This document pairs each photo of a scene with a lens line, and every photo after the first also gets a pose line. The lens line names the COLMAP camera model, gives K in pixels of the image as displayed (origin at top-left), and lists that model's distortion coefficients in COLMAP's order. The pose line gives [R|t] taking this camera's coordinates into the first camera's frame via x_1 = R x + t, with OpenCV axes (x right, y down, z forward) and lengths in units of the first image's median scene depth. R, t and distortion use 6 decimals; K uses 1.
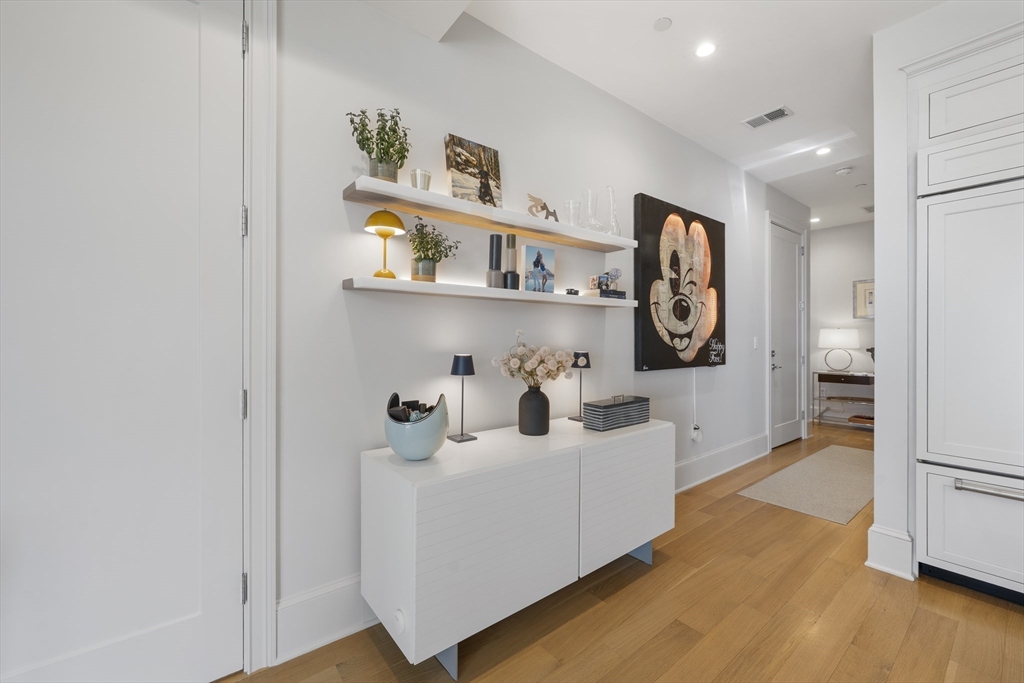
lens RADIAL K [[417.3, 0, 512.8], [0, 417.3, 337.7], [0, 0, 1]] dist [0.000192, -0.000036]
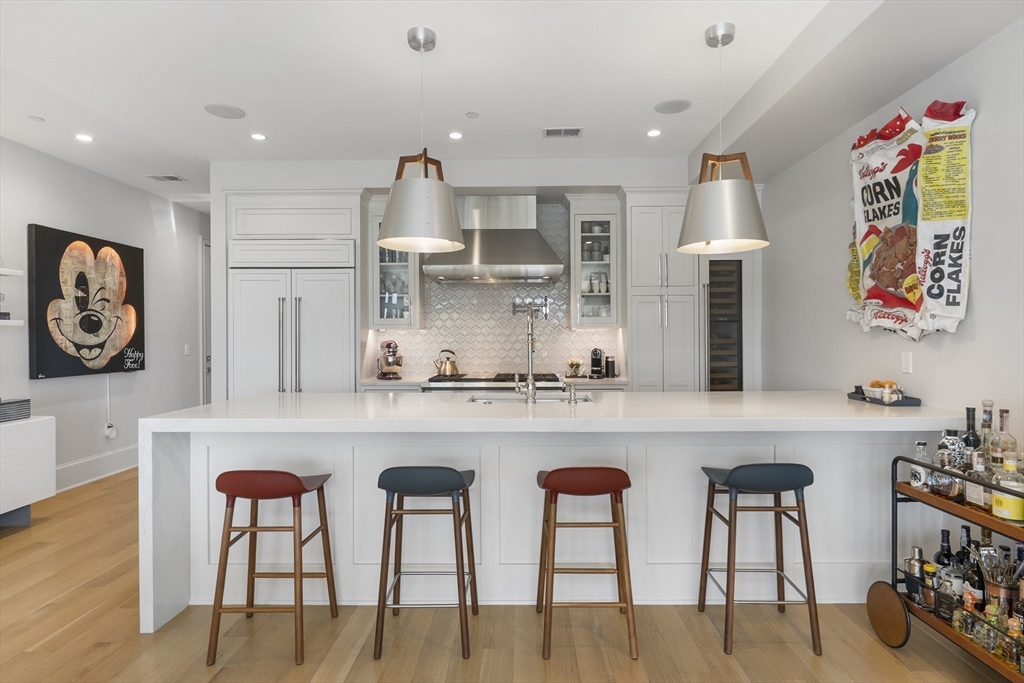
lens RADIAL K [[541.8, 0, 529.8], [0, 541.8, 338.7], [0, 0, 1]] dist [-0.005827, -0.000858]
pose [[0.614115, -0.005783, 0.789195, -0.023740], [0.000848, 0.999977, 0.006668, -0.035521], [-0.789216, -0.003426, 0.614106, -0.871401]]
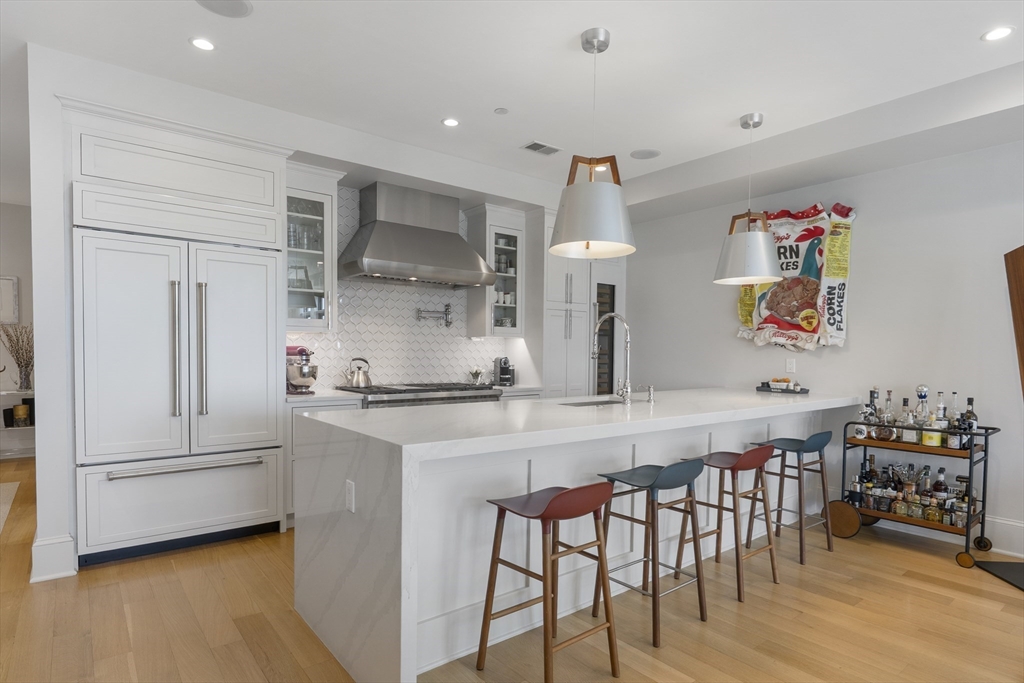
lens RADIAL K [[541.8, 0, 535.0], [0, 541.8, 372.5], [0, 0, 1]] dist [-0.005827, -0.000858]
pose [[-0.026679, -0.040352, 0.998829, -0.308953], [-0.015546, 0.999081, 0.039947, -0.017566], [-0.999523, -0.014462, -0.027282, -0.108715]]
